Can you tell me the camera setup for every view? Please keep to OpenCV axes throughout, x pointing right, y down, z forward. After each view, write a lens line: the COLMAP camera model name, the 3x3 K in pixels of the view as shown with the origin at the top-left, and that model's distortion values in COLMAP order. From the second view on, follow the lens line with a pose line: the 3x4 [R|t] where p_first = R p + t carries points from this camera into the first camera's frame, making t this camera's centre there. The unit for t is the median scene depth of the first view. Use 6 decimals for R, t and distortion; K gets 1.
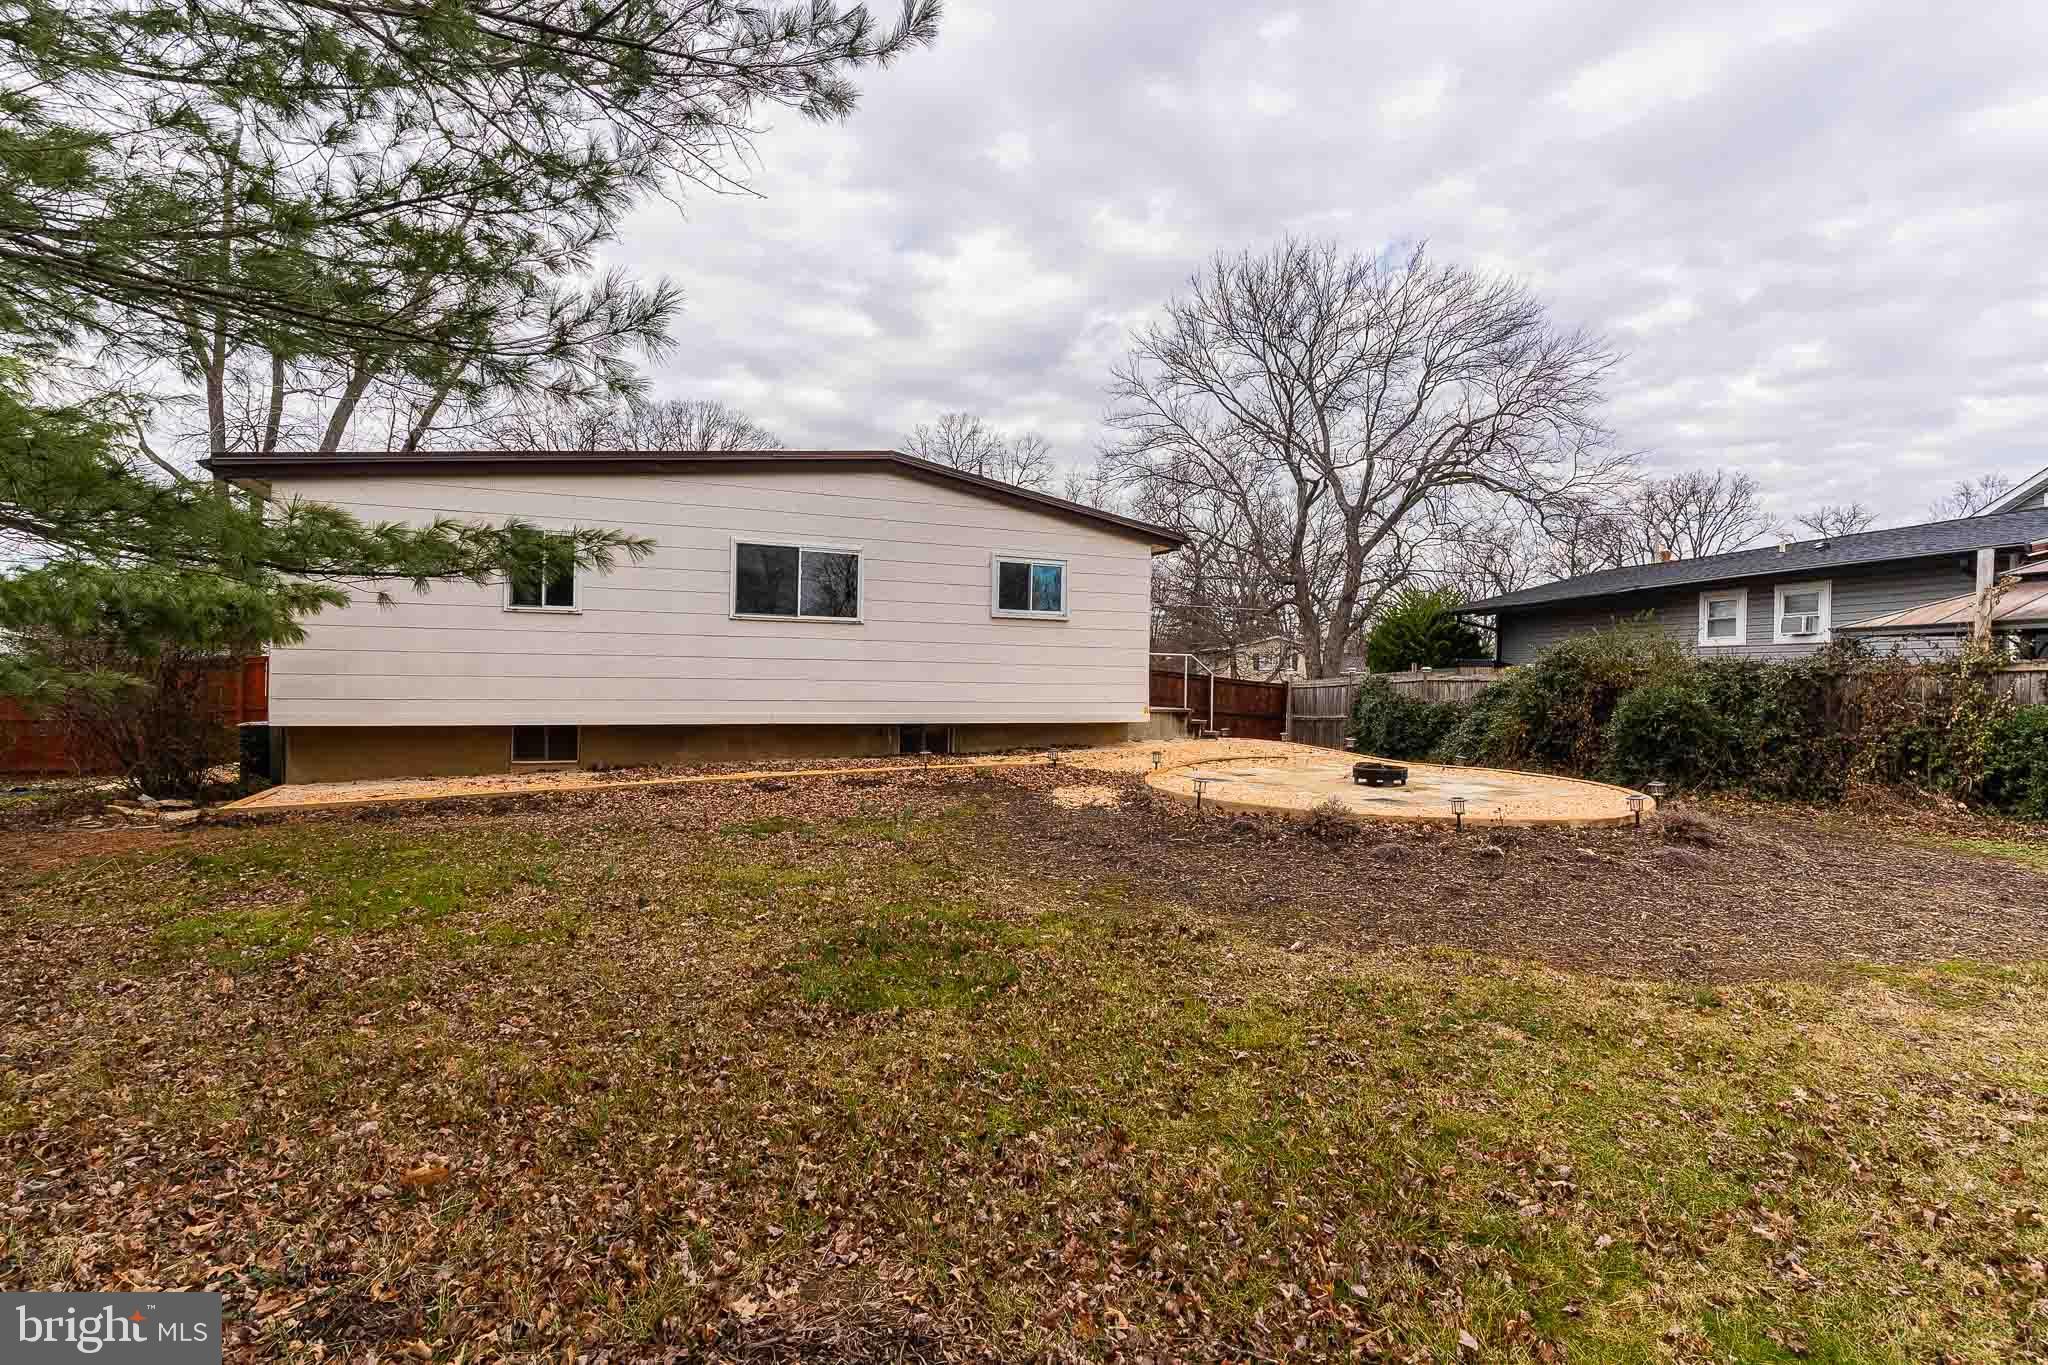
lens RADIAL K [[986.9, 0, 1007.9], [0, 986.9, 681.5], [0, 0, 1]] dist [0.003179, -0.001723]
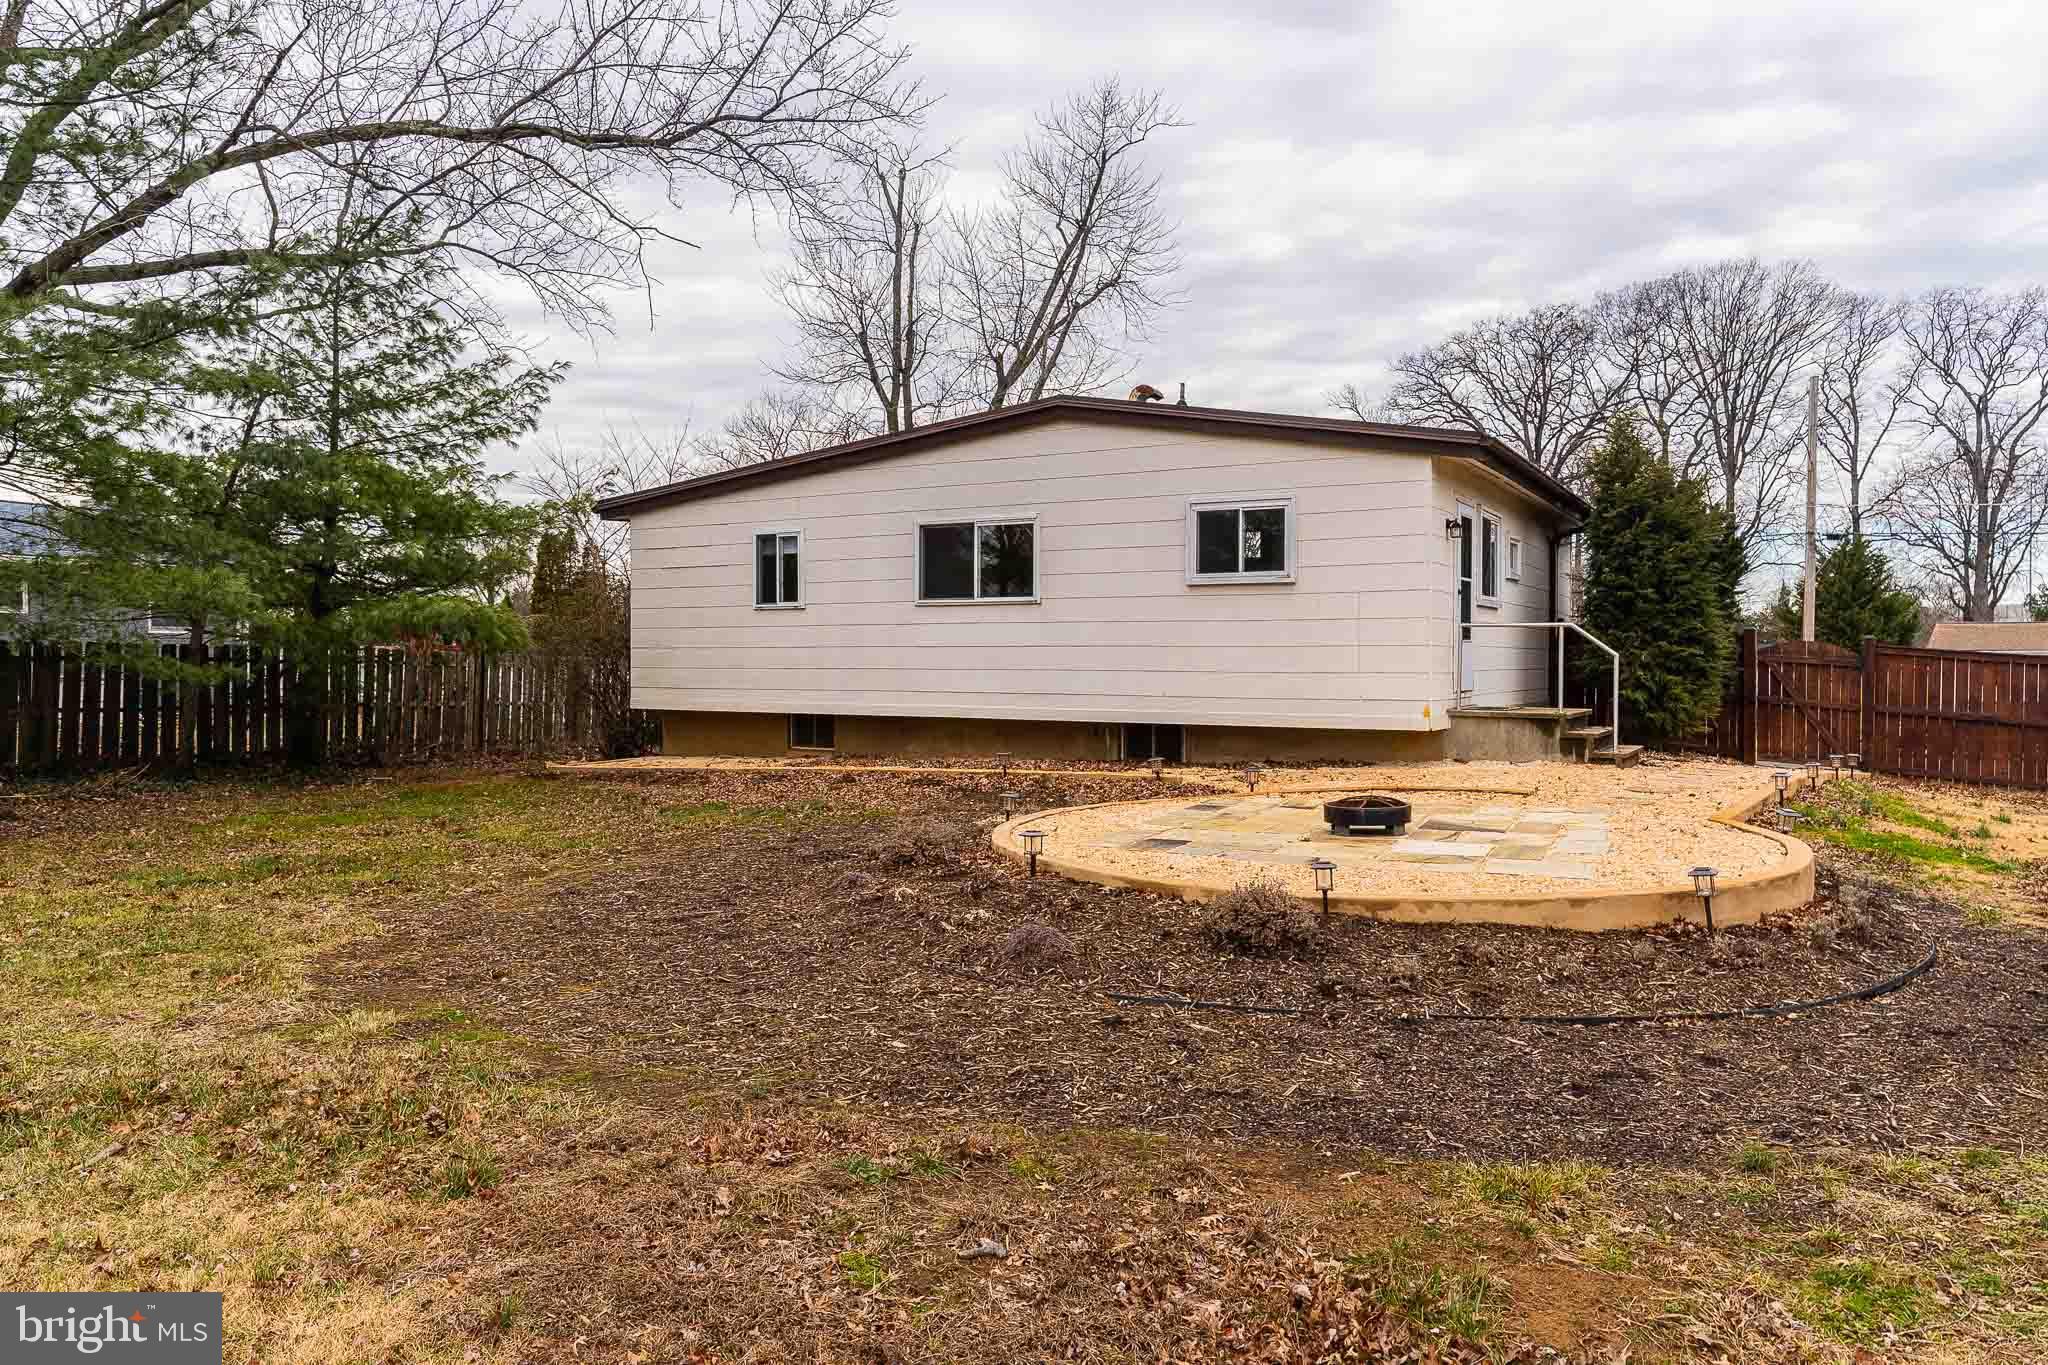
lens RADIAL K [[1291.6, 0, 1032.9], [0, 1291.6, 675.7], [0, 0, 1]] dist [0.002181, -0.001059]
pose [[0.617032, -0.002469, -0.786934, 0.681224], [0.004736, 0.999989, 0.000576, 0.003258], [0.786924, -0.004083, 0.617037, 0.289506]]
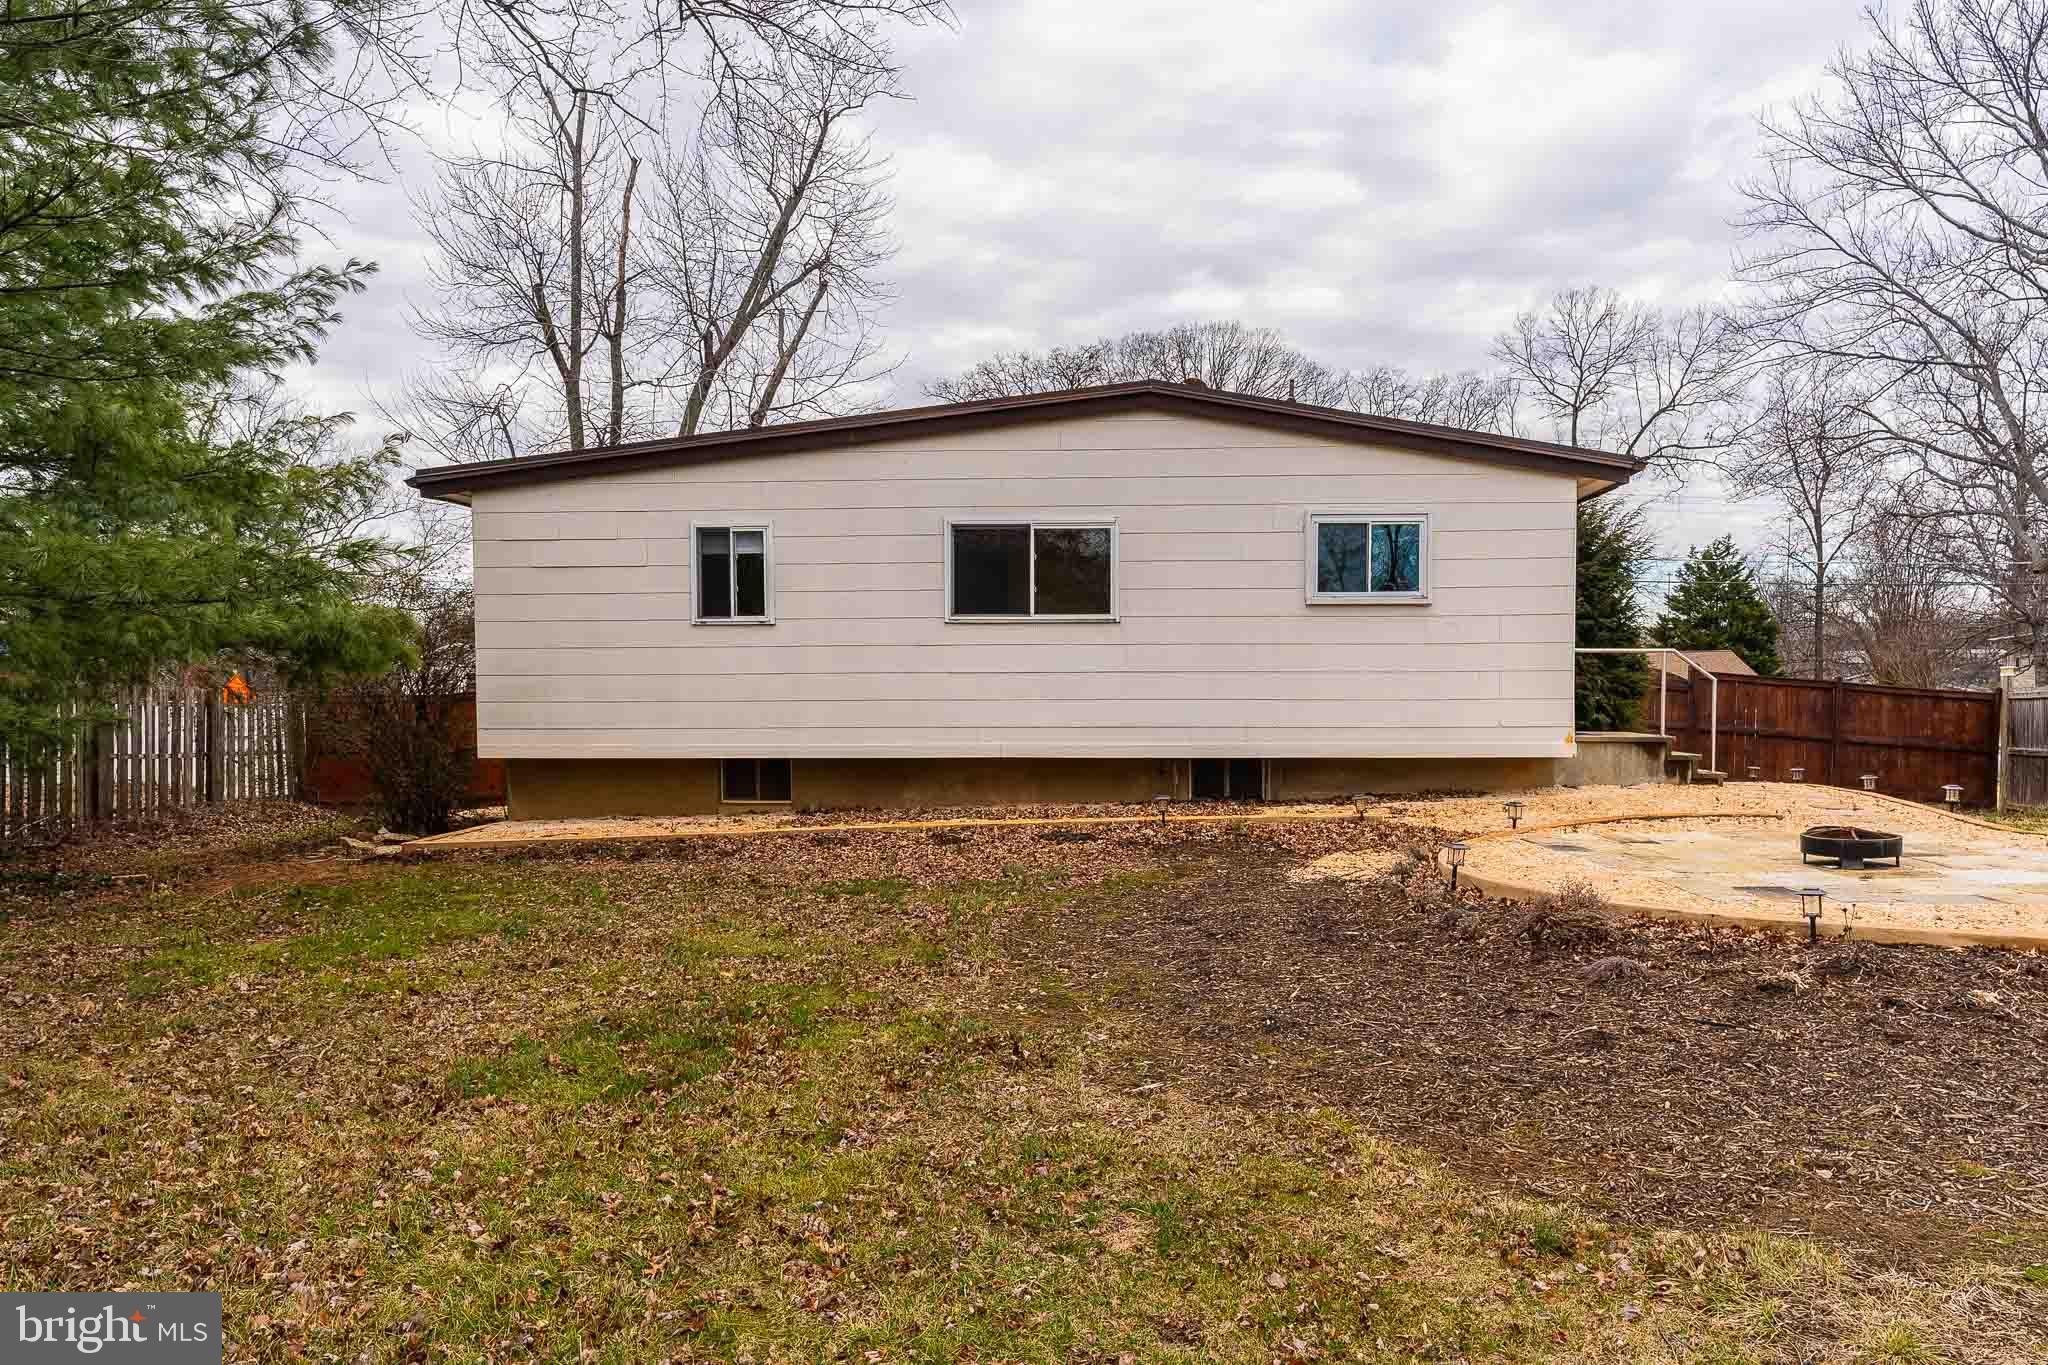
lens RADIAL K [[1377.0, 0, 1082.0], [0, 1377.0, 767.8], [0, 0, 1]] dist [0.007297, 0.000667]
pose [[0.898508, 0.006545, -0.438909, 0.262596], [0.014877, 0.998860, 0.045351, 0.002949], [0.438705, -0.047278, 0.897386, 0.059266]]
